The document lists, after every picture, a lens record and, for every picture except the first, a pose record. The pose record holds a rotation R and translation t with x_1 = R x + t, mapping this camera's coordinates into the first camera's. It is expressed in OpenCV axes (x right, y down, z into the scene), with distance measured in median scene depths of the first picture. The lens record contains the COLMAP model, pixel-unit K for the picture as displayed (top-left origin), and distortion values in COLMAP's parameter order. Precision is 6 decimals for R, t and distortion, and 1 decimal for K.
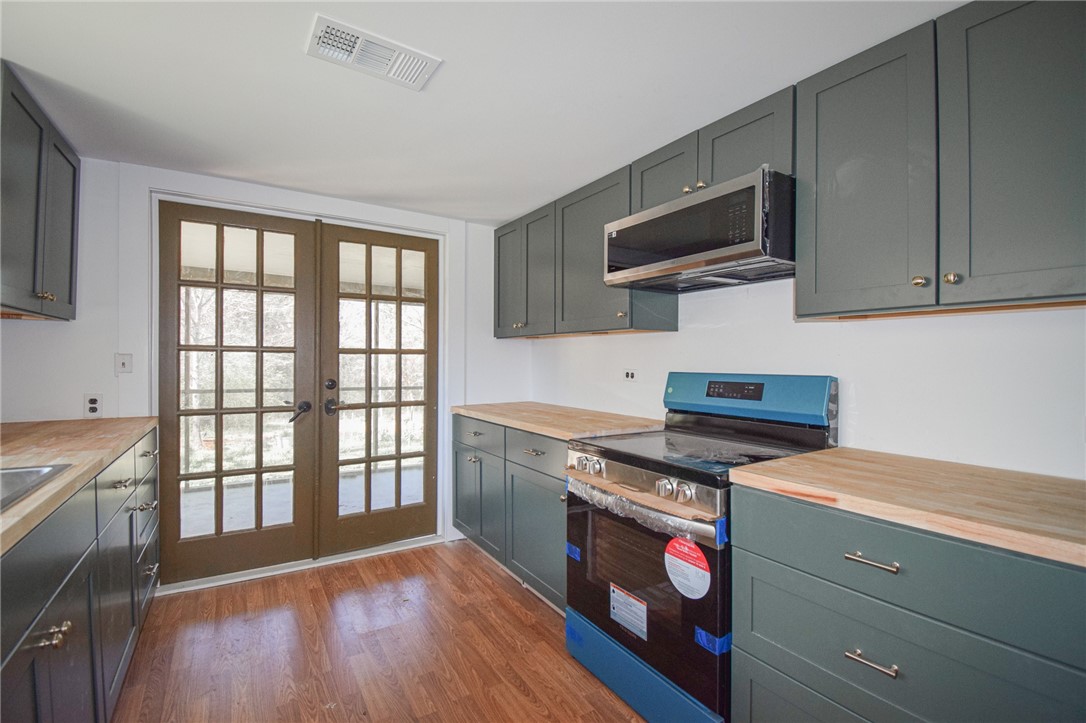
lens RADIAL K [[490.0, 0, 545.4], [0, 490.0, 364.2], [0, 0, 1]] dist [-0.002062, -0.004908]
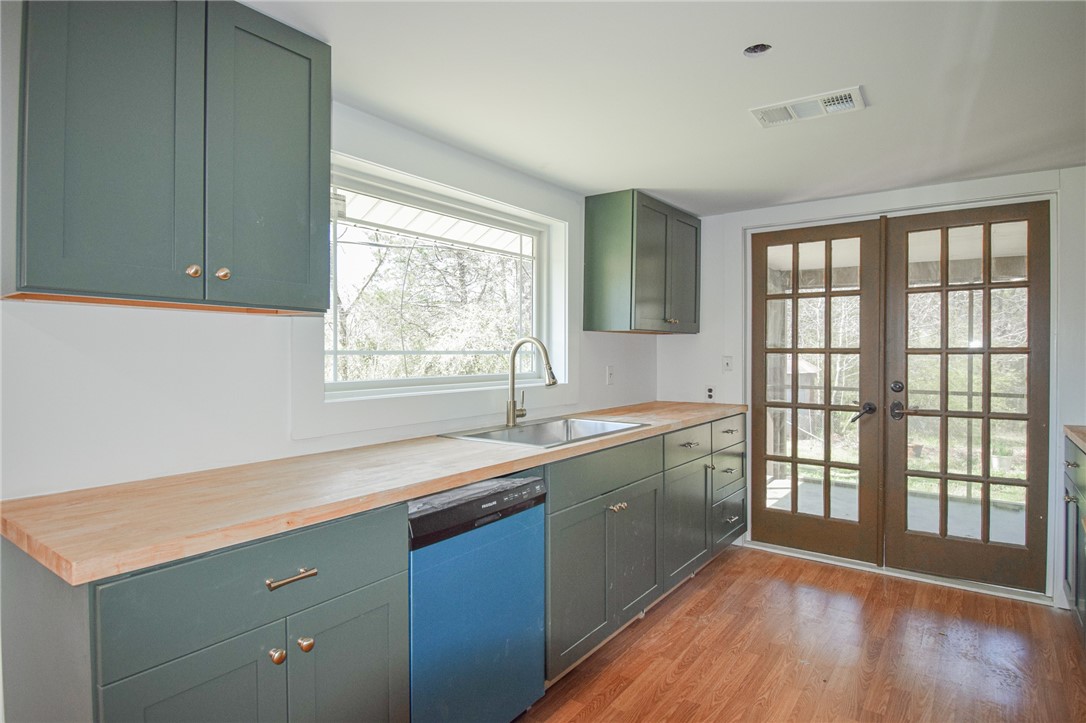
lens RADIAL K [[591.9, 0, 543.3], [0, 591.9, 359.2], [0, 0, 1]] dist [-0.007217, -0.001182]
pose [[0.361127, 0.002433, -0.932514, 0.382283], [-0.004124, 0.999991, 0.001012, -0.010391], [0.932508, 0.003480, 0.361133, -0.046681]]
